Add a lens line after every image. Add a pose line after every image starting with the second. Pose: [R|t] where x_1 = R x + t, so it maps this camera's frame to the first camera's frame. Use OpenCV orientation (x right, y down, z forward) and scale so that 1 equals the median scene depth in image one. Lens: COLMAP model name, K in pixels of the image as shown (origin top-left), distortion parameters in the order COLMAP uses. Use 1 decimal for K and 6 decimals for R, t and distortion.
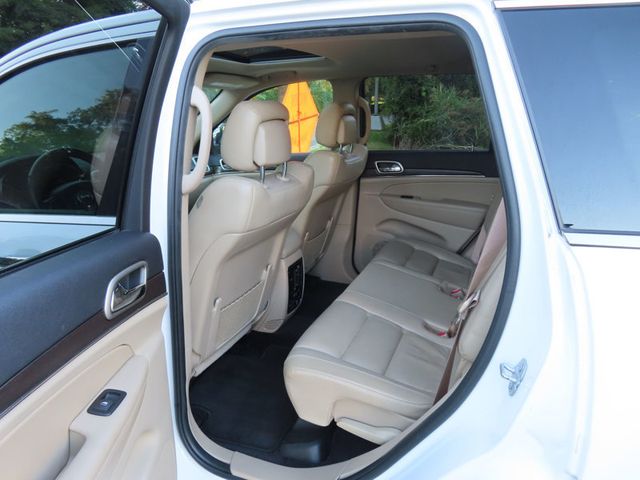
lens RADIAL K [[459.7, 0, 320.0], [0, 459.7, 240.0], [0, 0, 1]] dist [-0.003869, 0.005765]
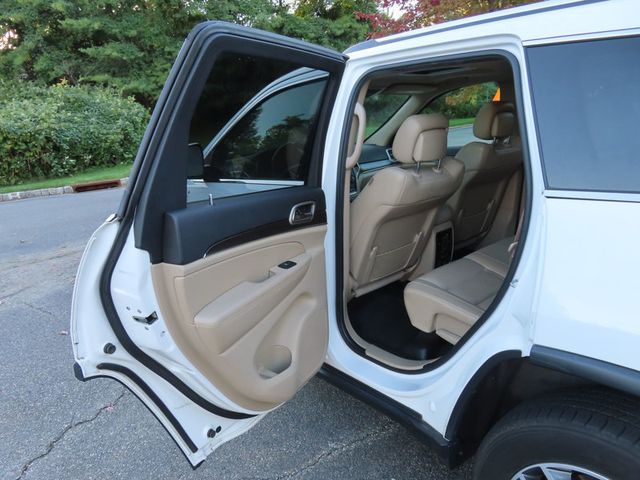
lens RADIAL K [[459.7, 0, 320.0], [0, 459.7, 240.0], [0, 0, 1]] dist [-0.003869, 0.005765]
pose [[0.886771, 0.082451, -0.454796, 0.348663], [-0.078768, 0.996525, 0.027079, 0.103886], [0.455448, 0.011810, 0.890184, -0.449112]]
